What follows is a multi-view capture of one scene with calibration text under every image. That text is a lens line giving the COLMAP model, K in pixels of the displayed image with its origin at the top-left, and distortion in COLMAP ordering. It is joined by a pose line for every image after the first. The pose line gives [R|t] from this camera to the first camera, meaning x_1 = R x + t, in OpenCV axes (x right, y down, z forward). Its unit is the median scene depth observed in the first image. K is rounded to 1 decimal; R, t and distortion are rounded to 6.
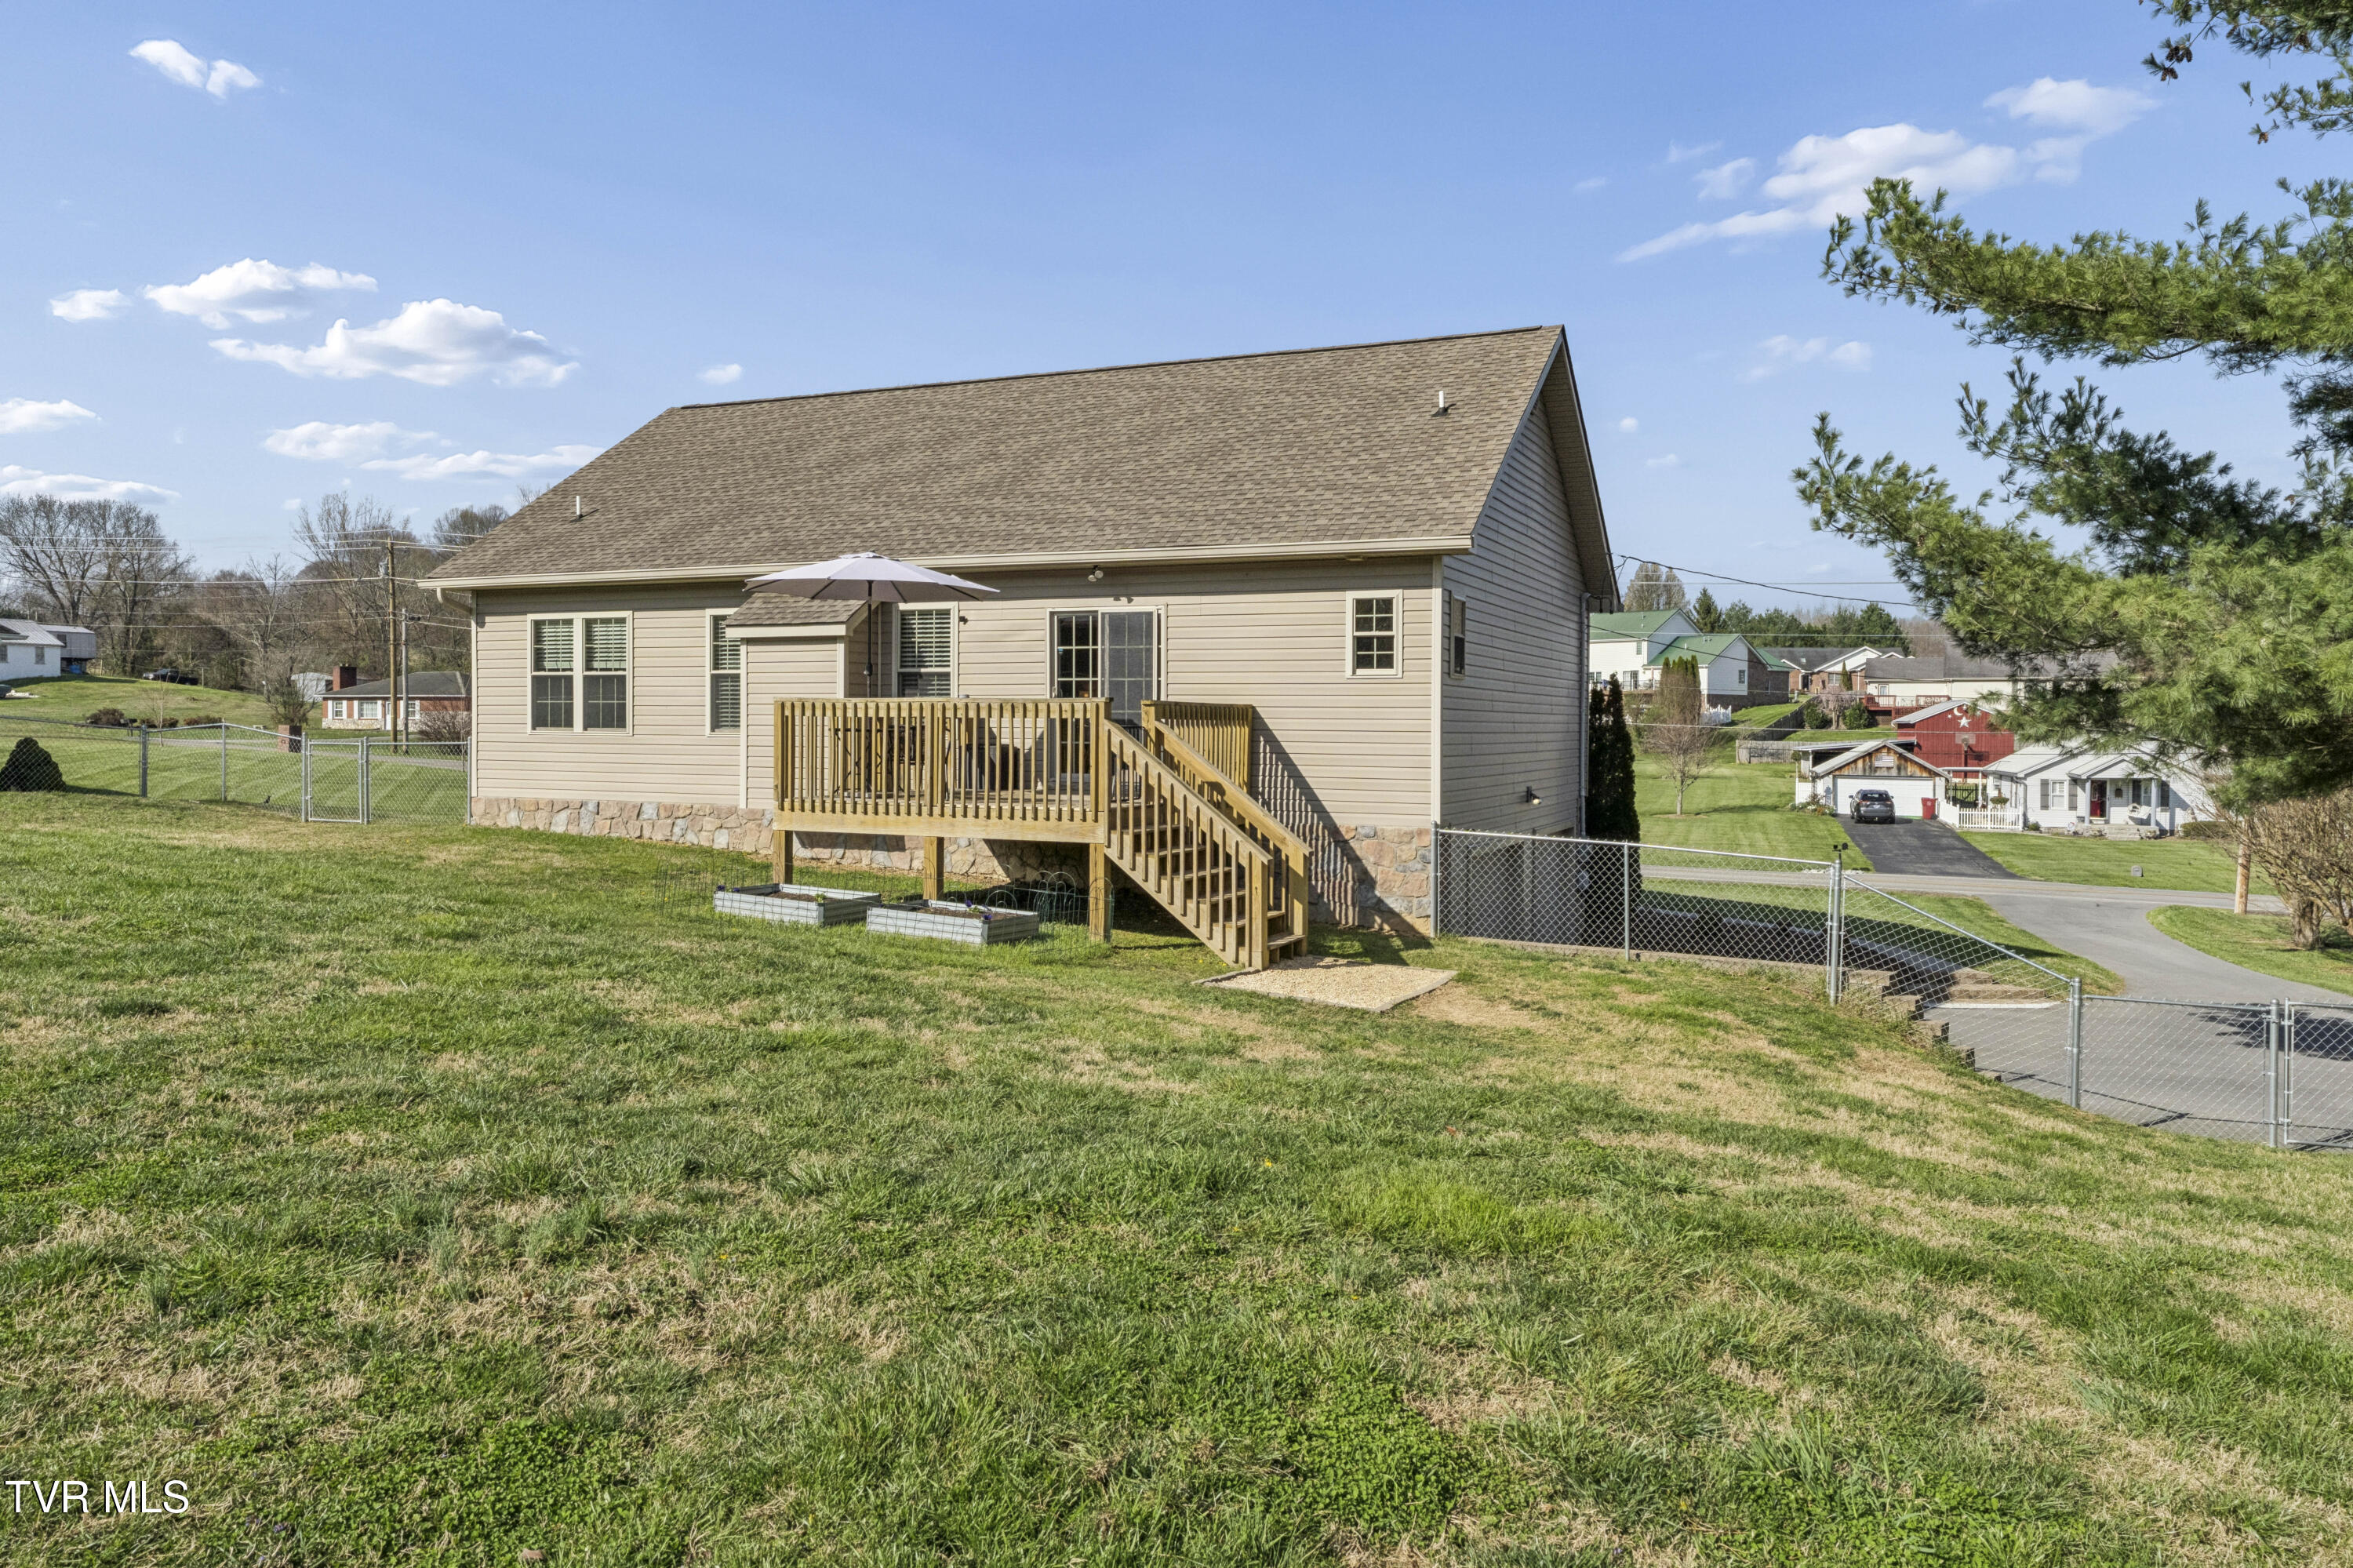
lens RADIAL K [[1631.5, 0, 1175.2], [0, 1631.5, 730.5], [0, 0, 1]] dist [-0.012511, 0.000409]
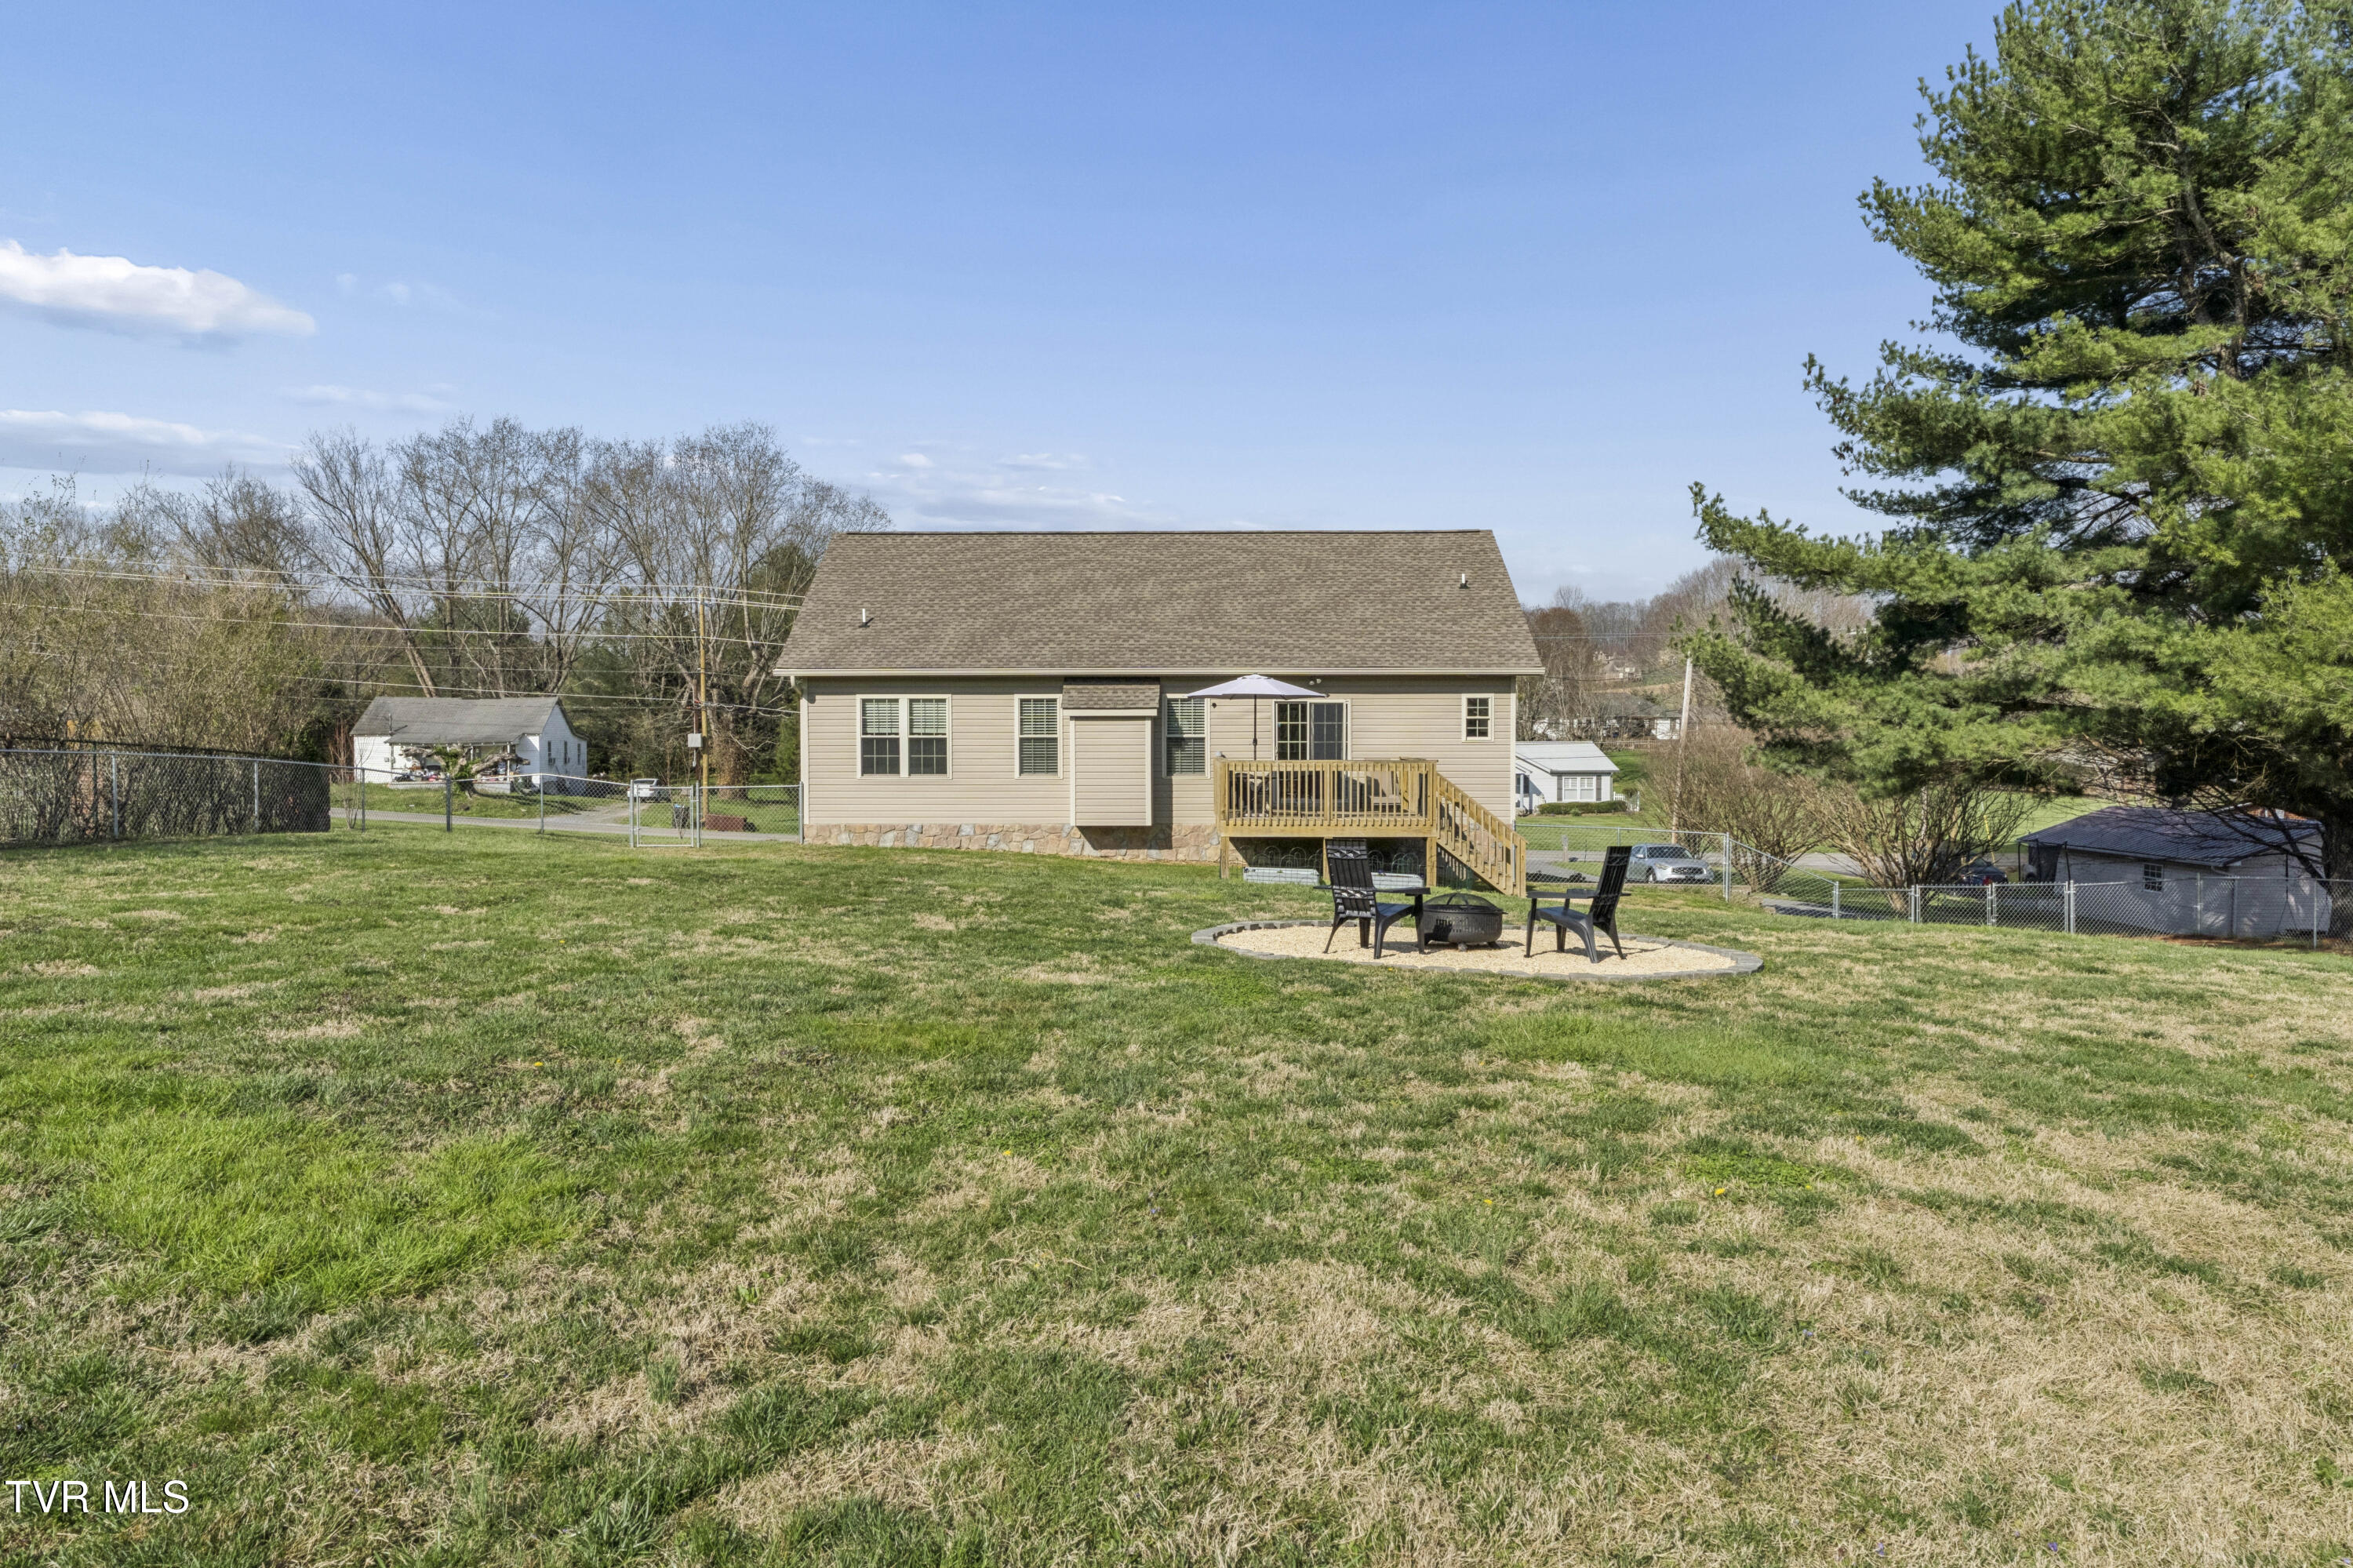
lens RADIAL K [[1514.3, 0, 1174.4], [0, 1514.3, 733.9], [0, 0, 1]] dist [-0.000222, -0.001379]
pose [[0.918842, -0.009266, 0.394516, -0.695546], [0.009285, 0.999955, 0.001861, -0.038531], [-0.394516, 0.001953, 0.918887, -0.339520]]
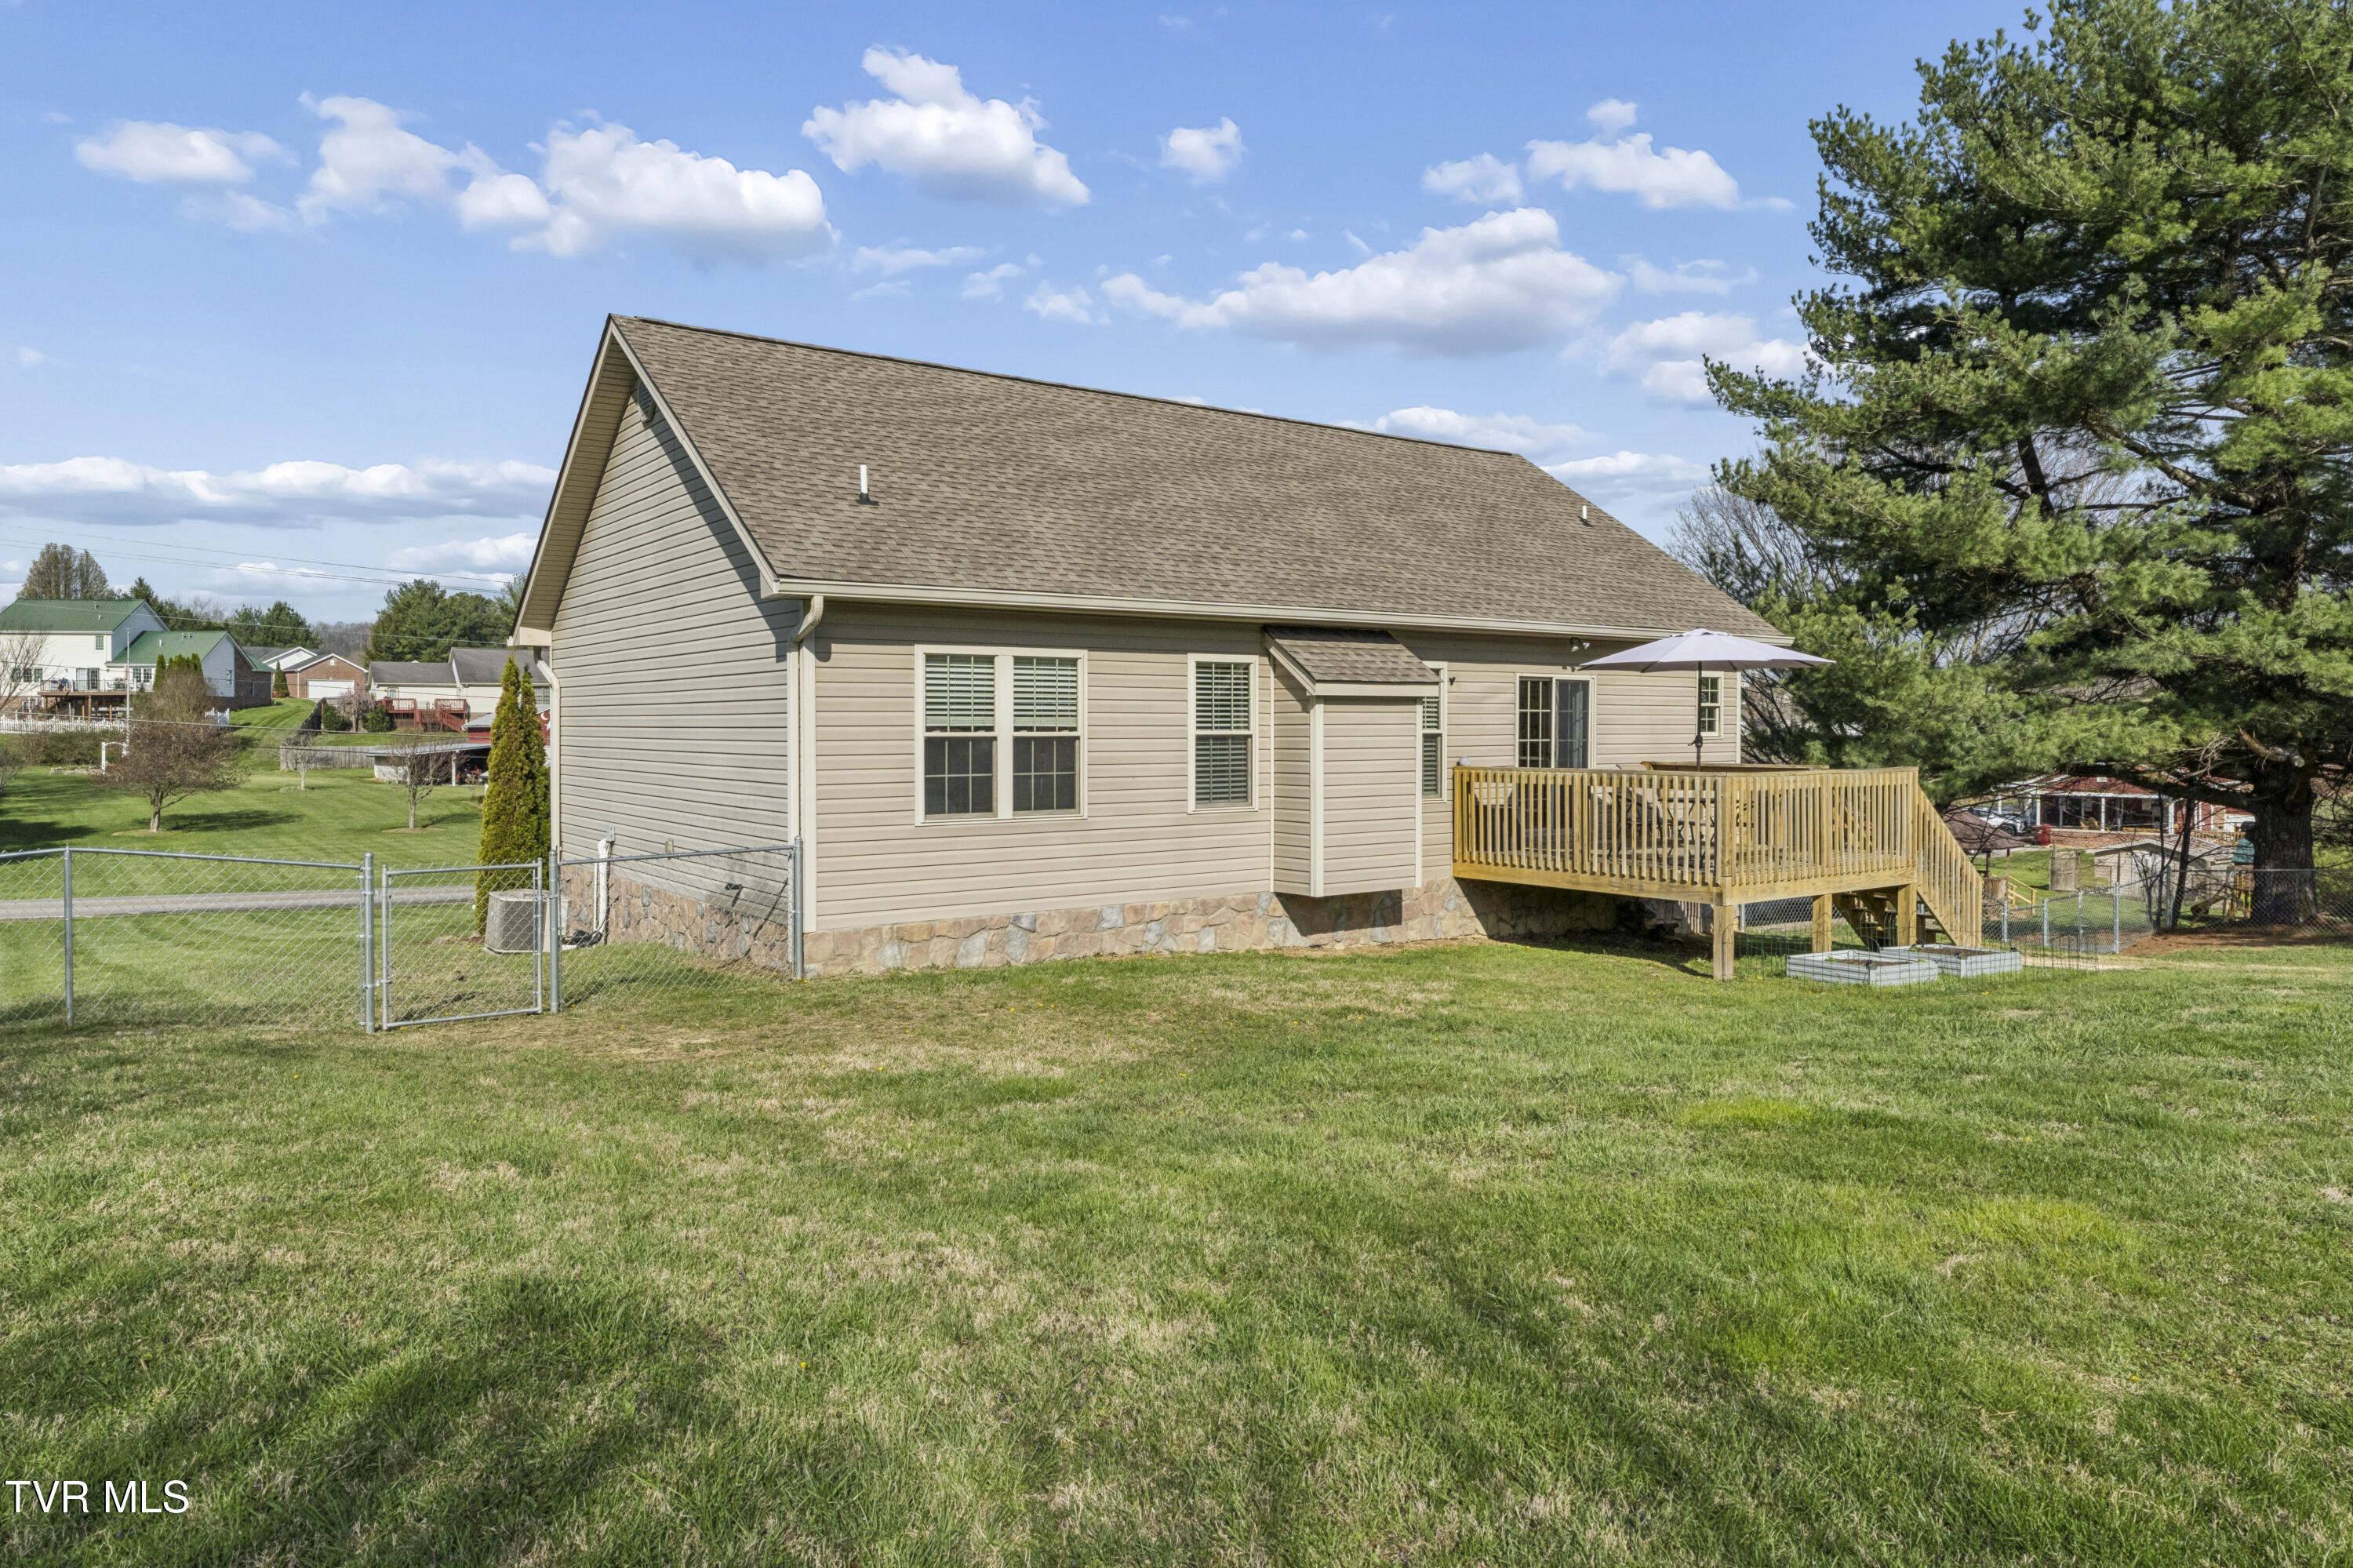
lens RADIAL K [[1514.3, 0, 1174.4], [0, 1514.3, 733.9], [0, 0, 1]] dist [-0.000222, -0.001379]
pose [[0.494728, -0.014054, 0.868934, -0.920301], [0.007509, 0.999901, 0.011897, -0.043530], [-0.869015, 0.000639, 0.494785, 0.632816]]
